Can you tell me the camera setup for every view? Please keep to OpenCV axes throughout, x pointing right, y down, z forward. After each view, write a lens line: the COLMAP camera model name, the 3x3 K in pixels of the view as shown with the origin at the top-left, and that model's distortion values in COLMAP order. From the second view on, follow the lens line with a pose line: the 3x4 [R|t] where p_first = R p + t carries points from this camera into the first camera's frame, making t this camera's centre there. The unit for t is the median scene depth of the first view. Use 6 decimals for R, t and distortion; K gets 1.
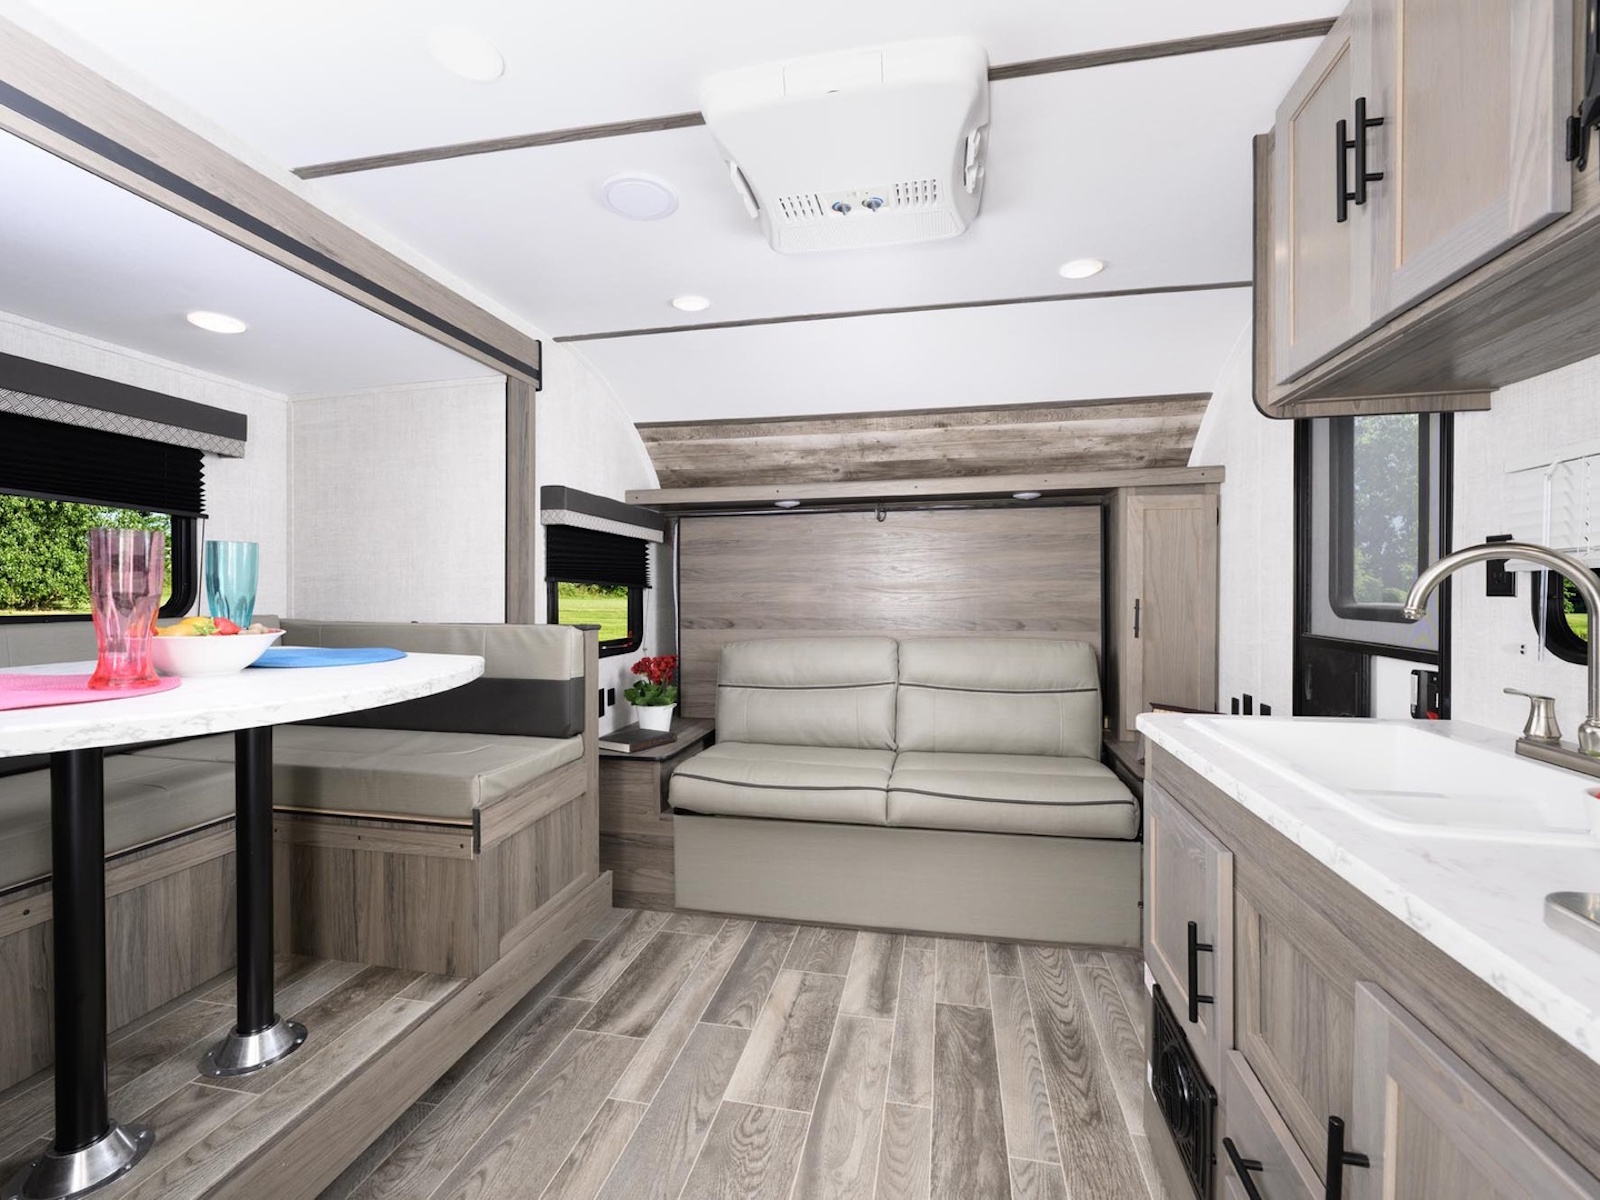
lens RADIAL K [[712.8, 0, 802.9], [0, 712.8, 597.3], [0, 0, 1]] dist [-0.002431, 0.000180]
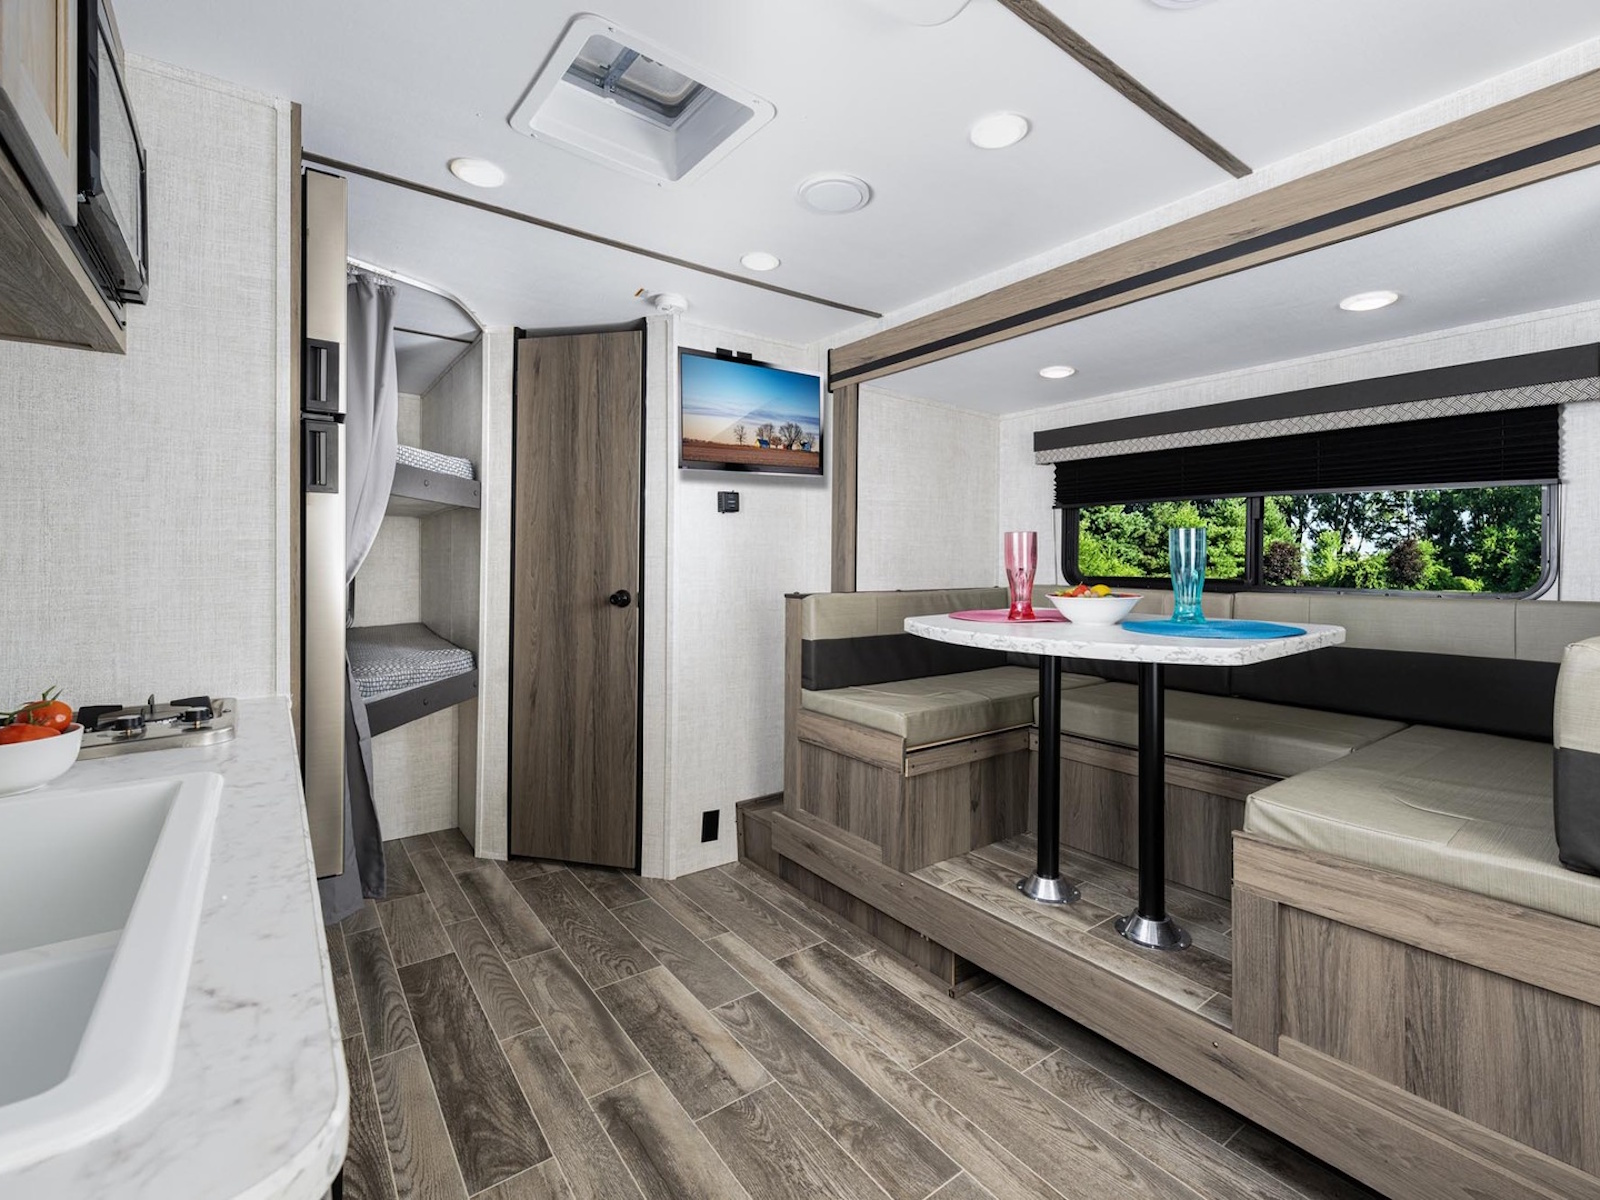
lens RADIAL K [[714.3, 0, 801.1], [0, 714.3, 569.1], [0, 0, 1]] dist [-0.001222, -0.000028]
pose [[-0.665981, 0.000509, -0.745969, 0.306582], [-0.012913, 0.999842, 0.012211, -0.006869], [0.745857, 0.017765, -0.665869, 0.722707]]
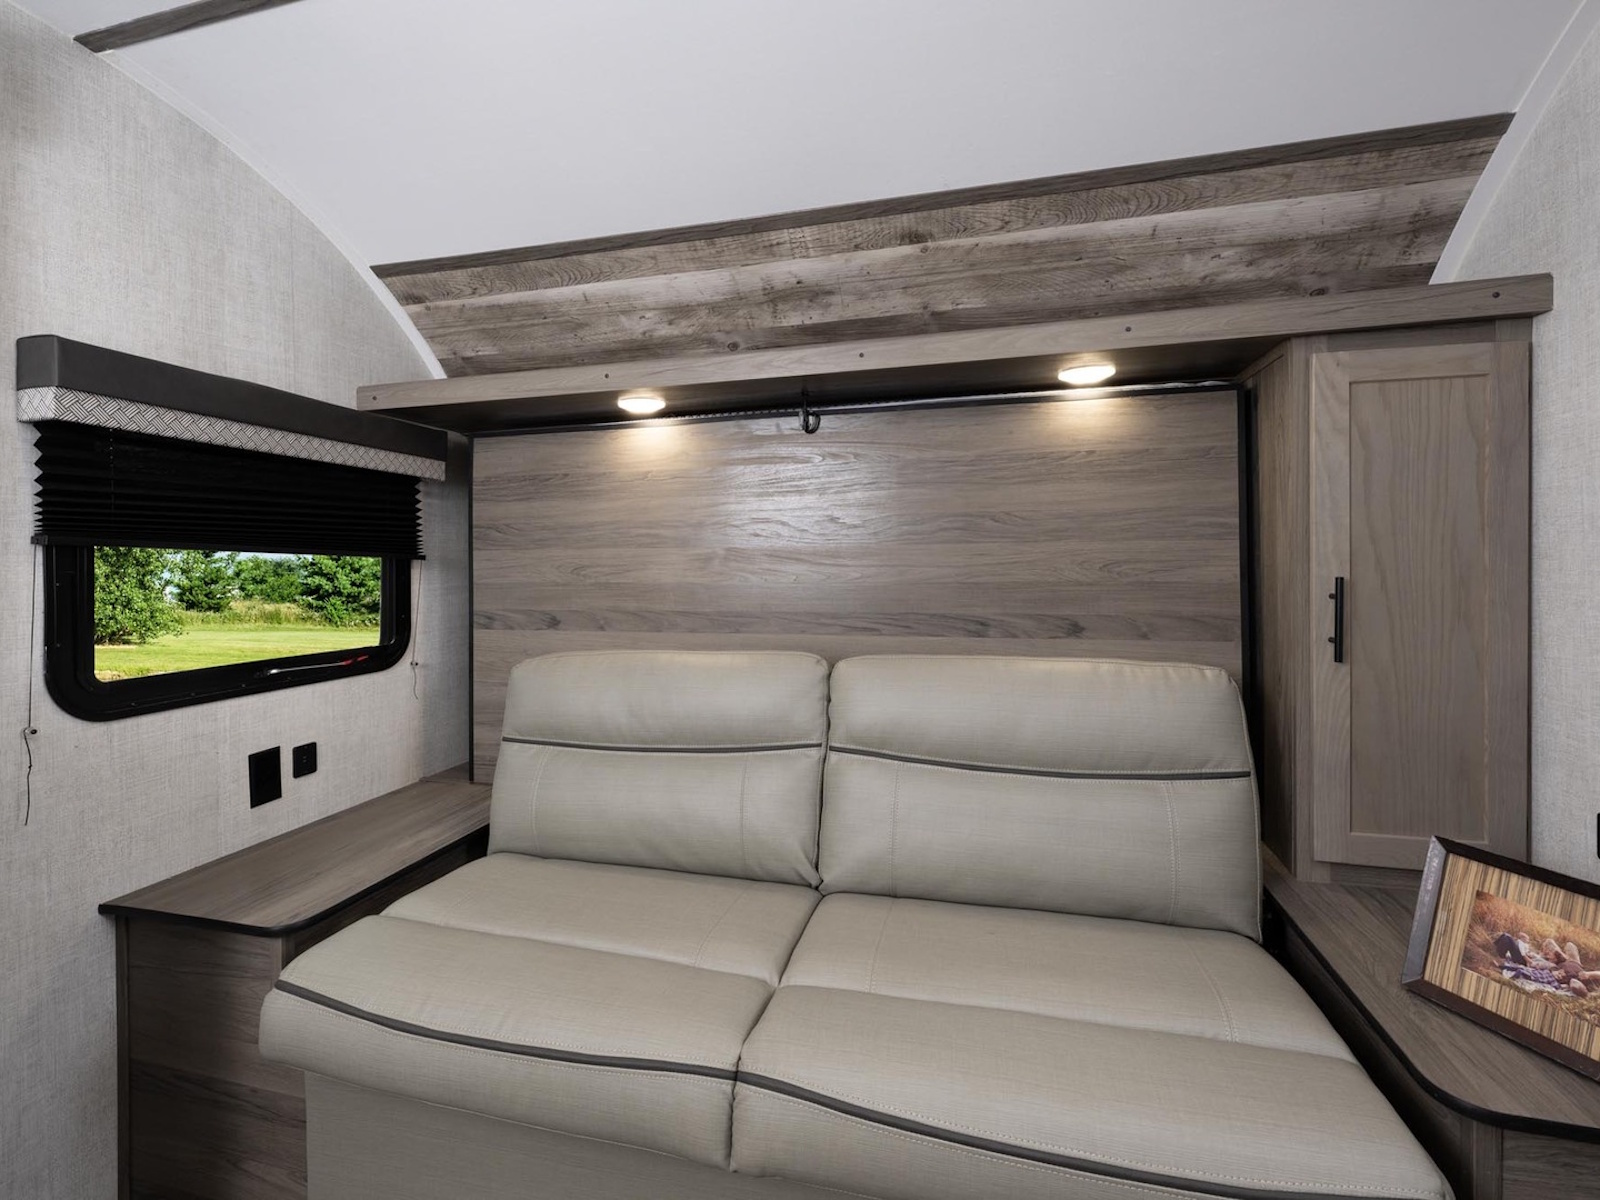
lens RADIAL K [[723.9, 0, 794.5], [0, 723.9, 557.4], [0, 0, 1]] dist [-0.000217, -0.000196]
pose [[0.998094, -0.004609, -0.061532, 0.153969], [0.003631, 0.999866, -0.015989, -0.004278], [0.061597, 0.015735, 0.997977, 0.528539]]
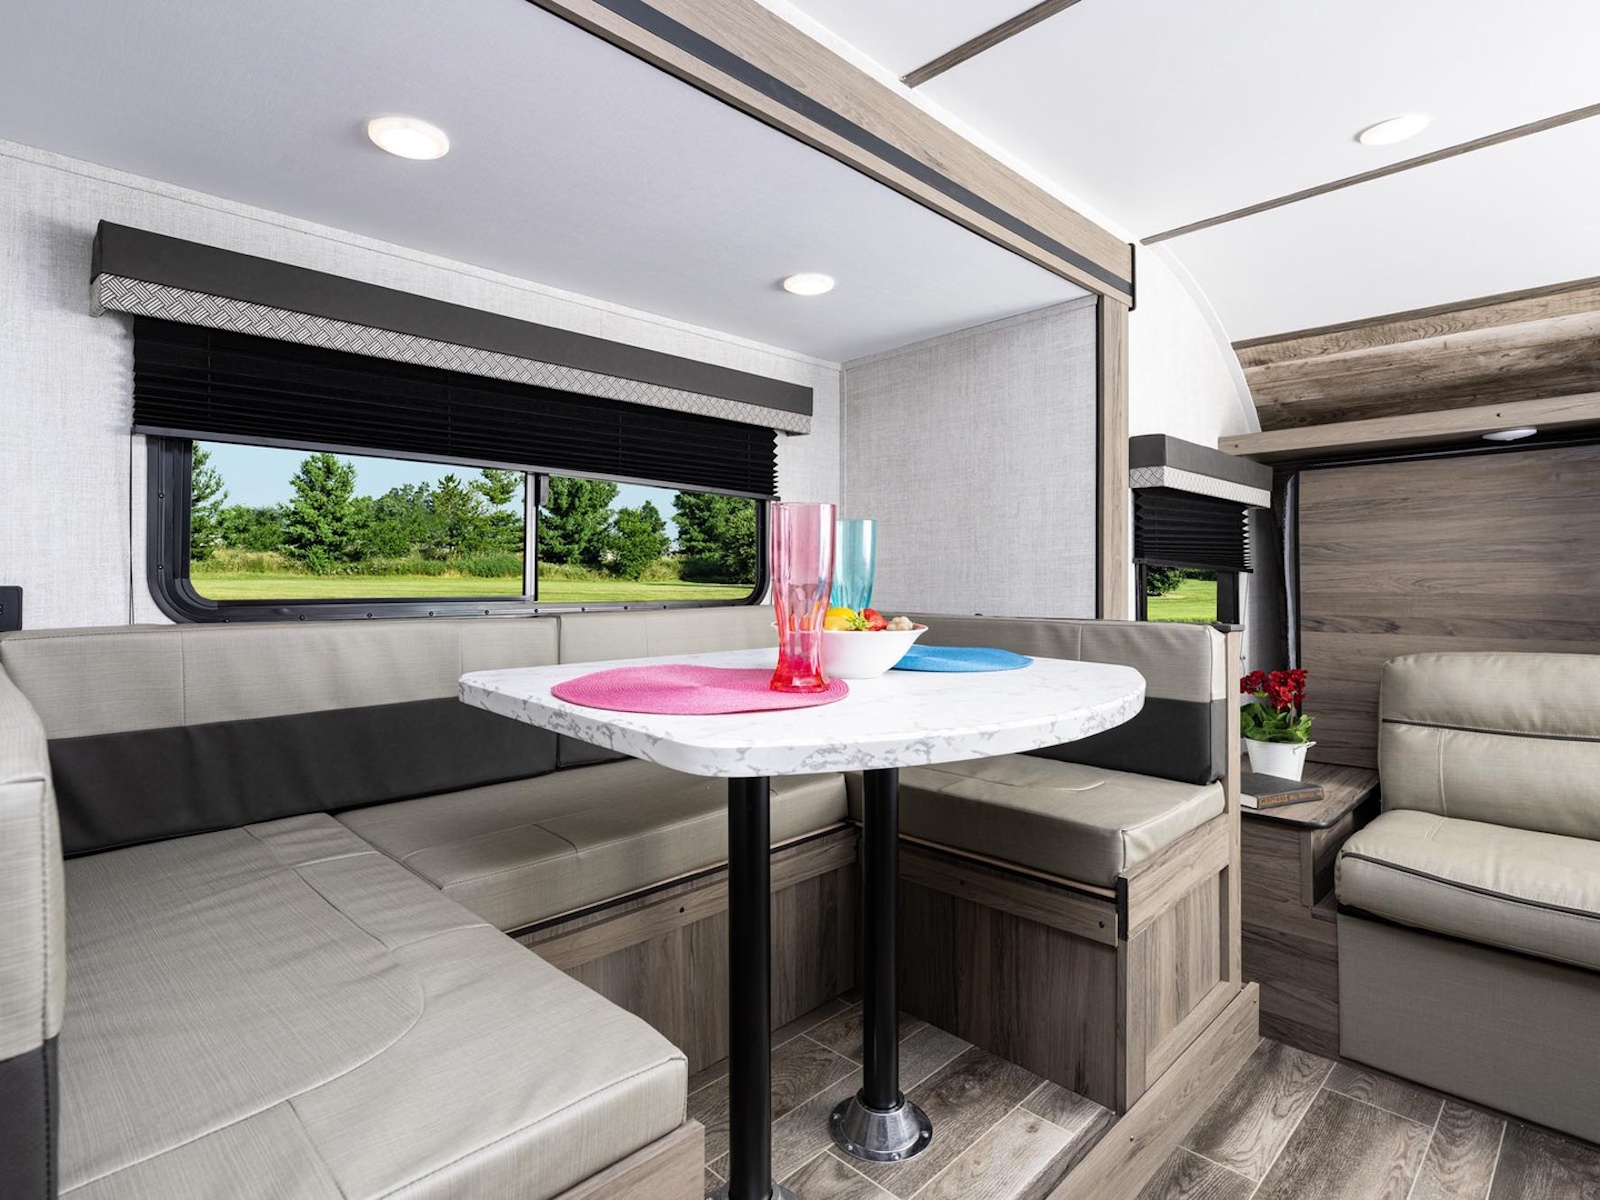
lens RADIAL K [[846.5, 0, 796.5], [0, 846.5, 570.3], [0, 0, 1]] dist [0.001338, 0.000375]
pose [[0.836606, -0.006196, -0.547770, -0.161134], [-0.002591, 0.999880, -0.015266, -0.000957], [0.547799, 0.014191, 0.836489, 0.056810]]
